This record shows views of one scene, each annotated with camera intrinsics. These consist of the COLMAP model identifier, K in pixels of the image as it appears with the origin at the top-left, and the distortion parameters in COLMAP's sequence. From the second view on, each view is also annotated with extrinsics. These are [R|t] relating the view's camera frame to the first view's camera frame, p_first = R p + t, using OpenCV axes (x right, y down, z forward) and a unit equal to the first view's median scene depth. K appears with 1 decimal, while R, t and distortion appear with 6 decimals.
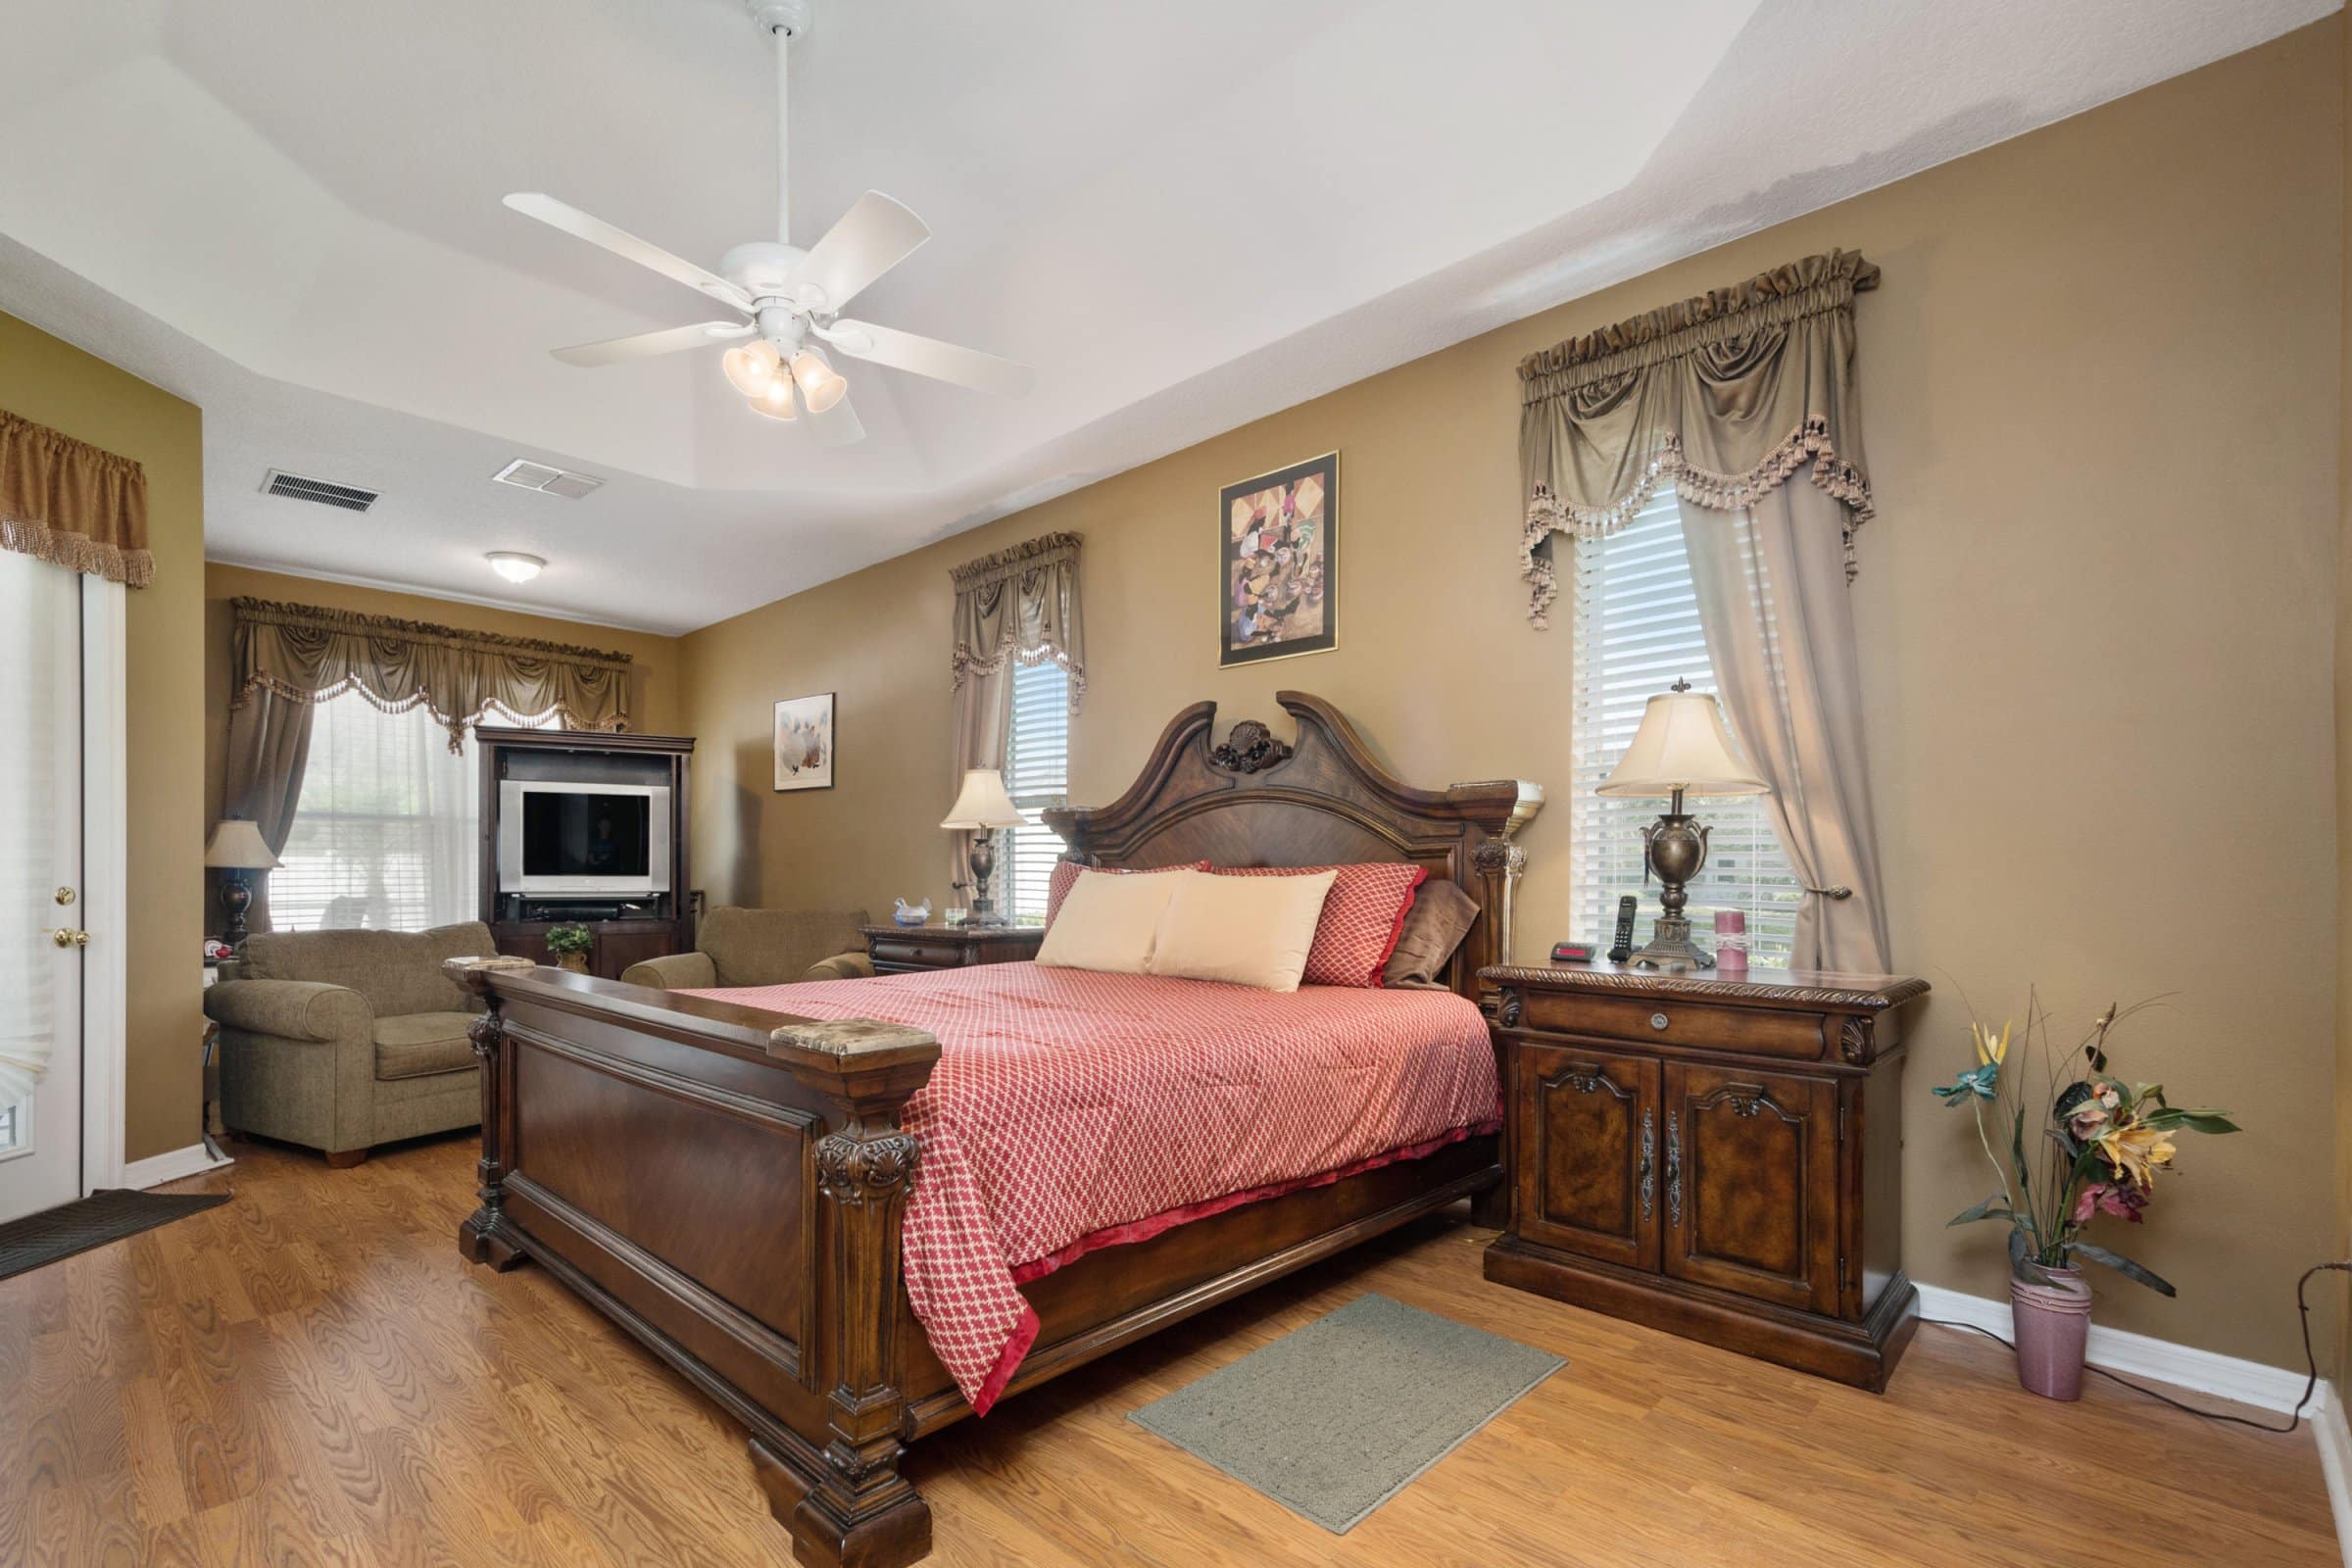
lens RADIAL K [[1040.9, 0, 1159.9], [0, 1040.9, 861.1], [0, 0, 1]] dist [0.000036, -0.000284]
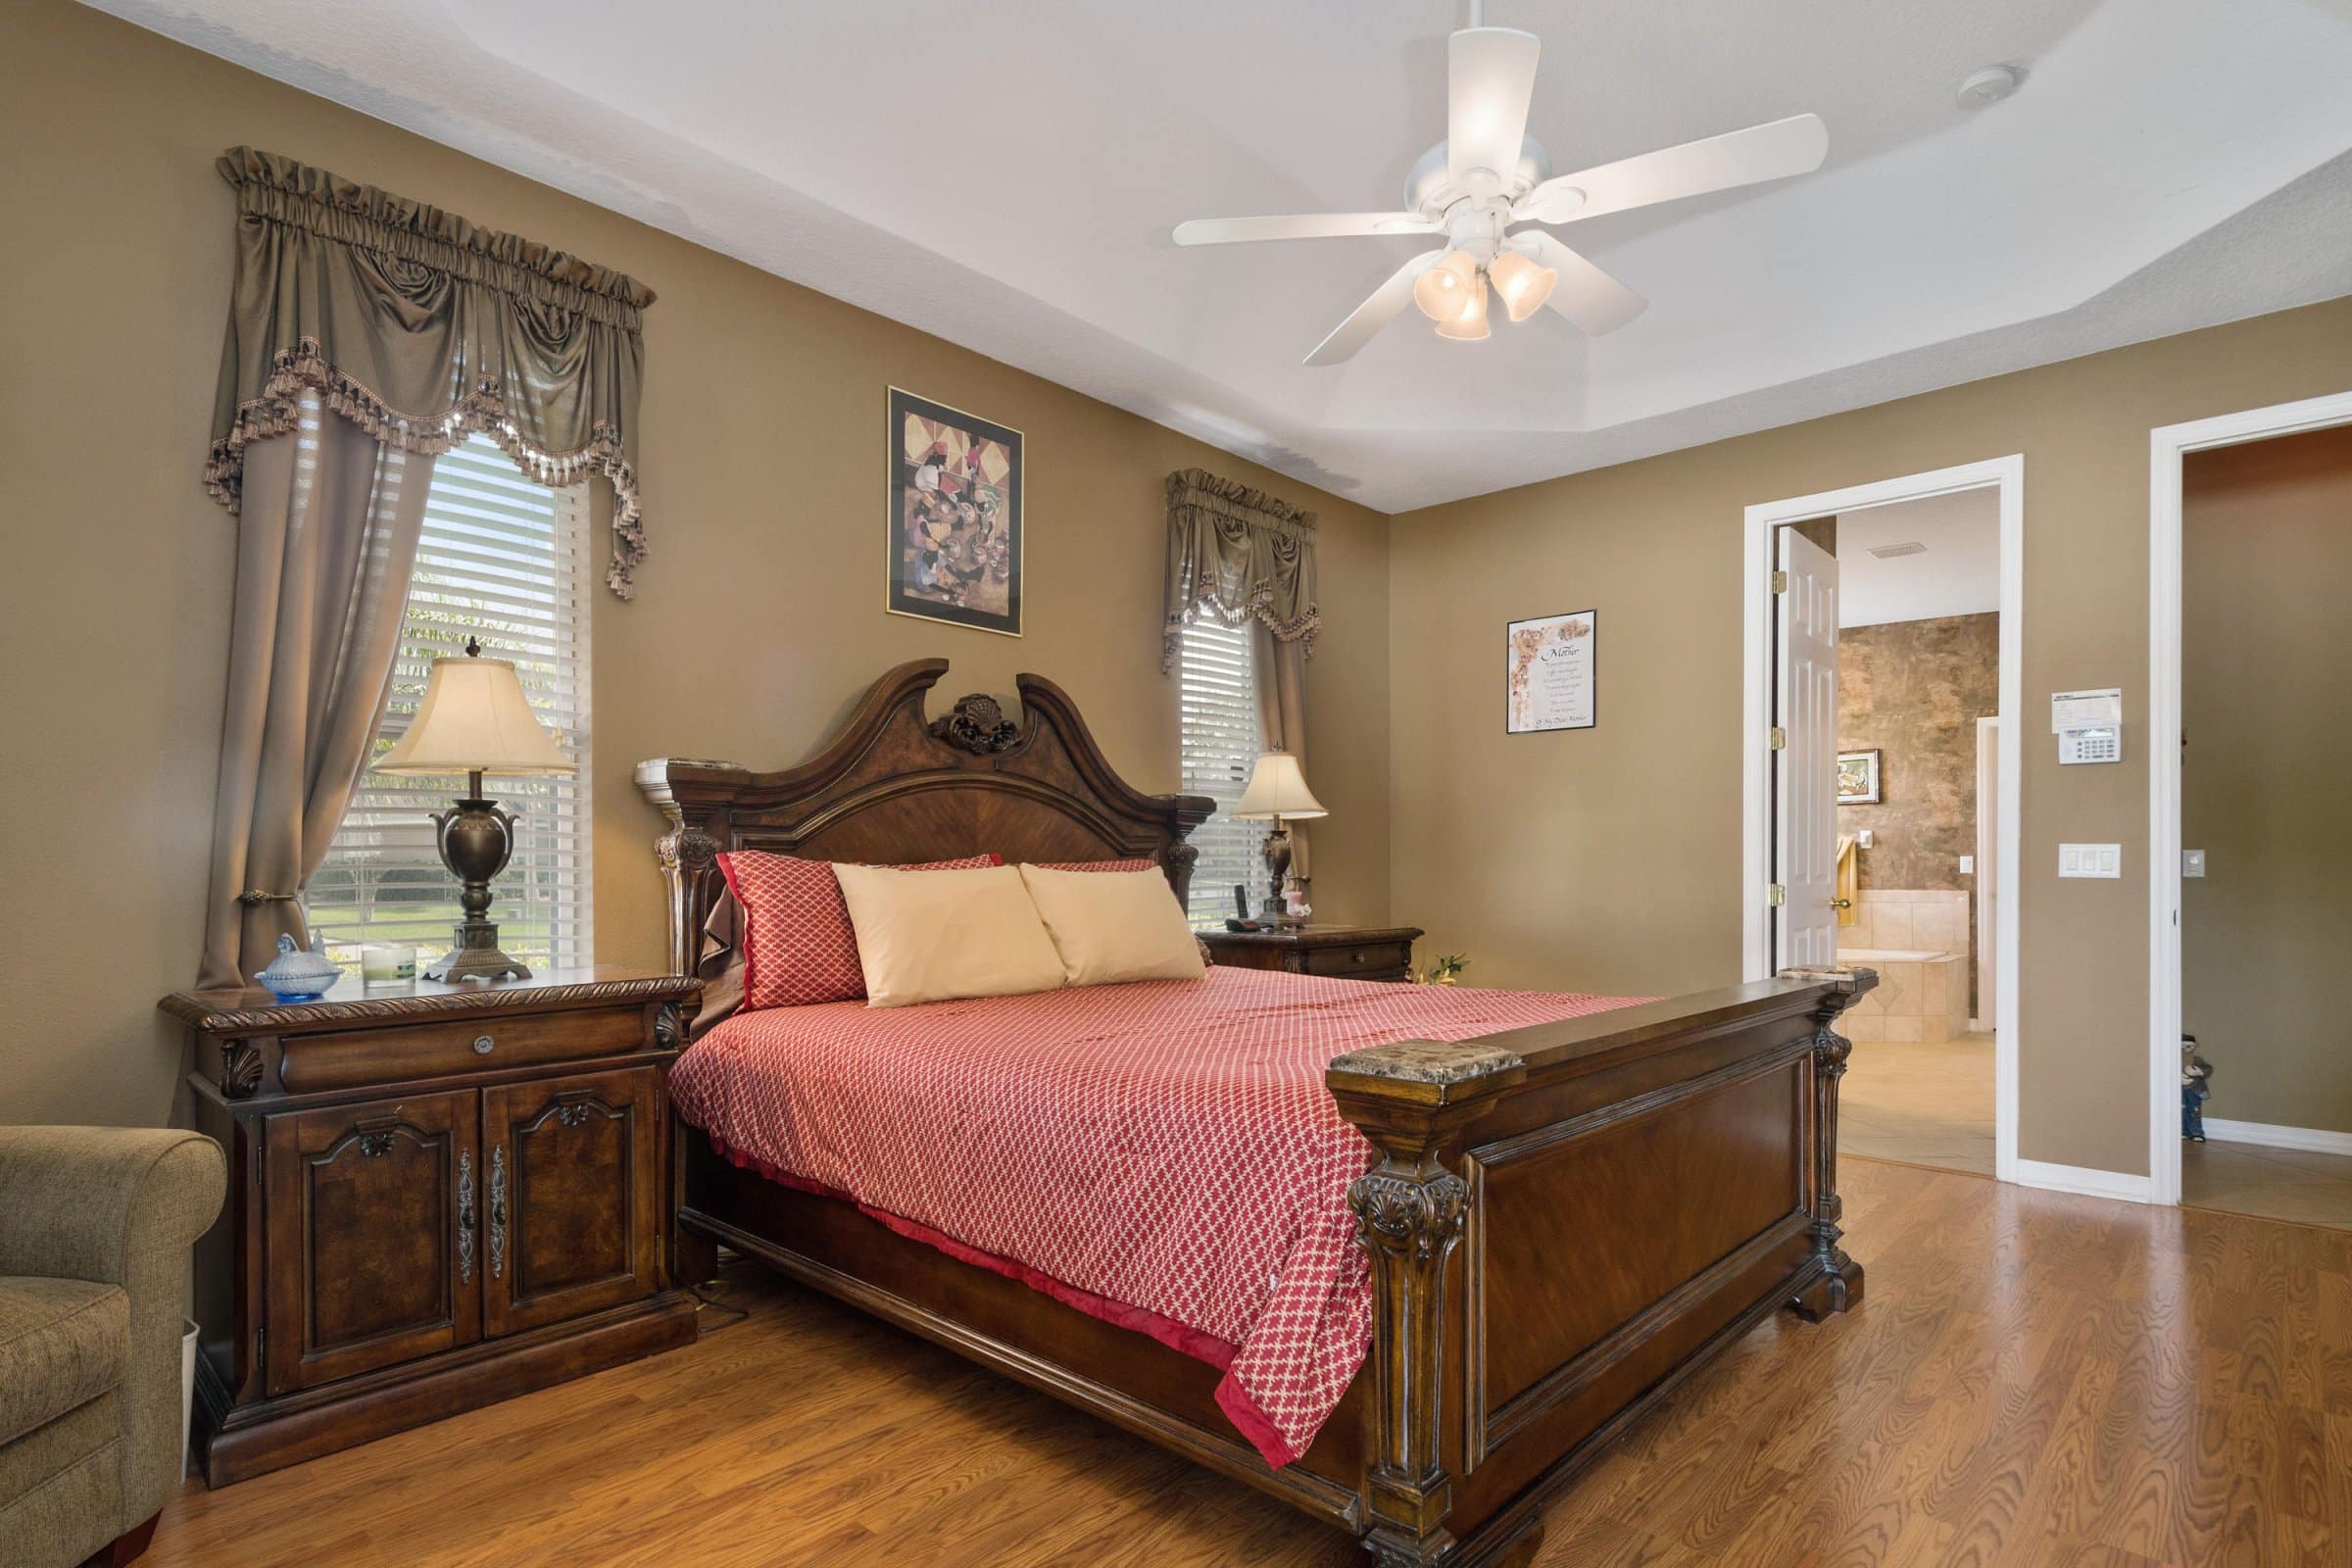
lens RADIAL K [[1187.5, 0, 1171.8], [0, 1187.5, 856.7], [0, 0, 1]] dist [-0.001965, 0.000022]
pose [[-0.009106, 0.007960, 0.999927, -0.884491], [-0.009227, 0.999925, -0.008044, 0.007835], [-0.999916, -0.009299, -0.009031, 0.820141]]
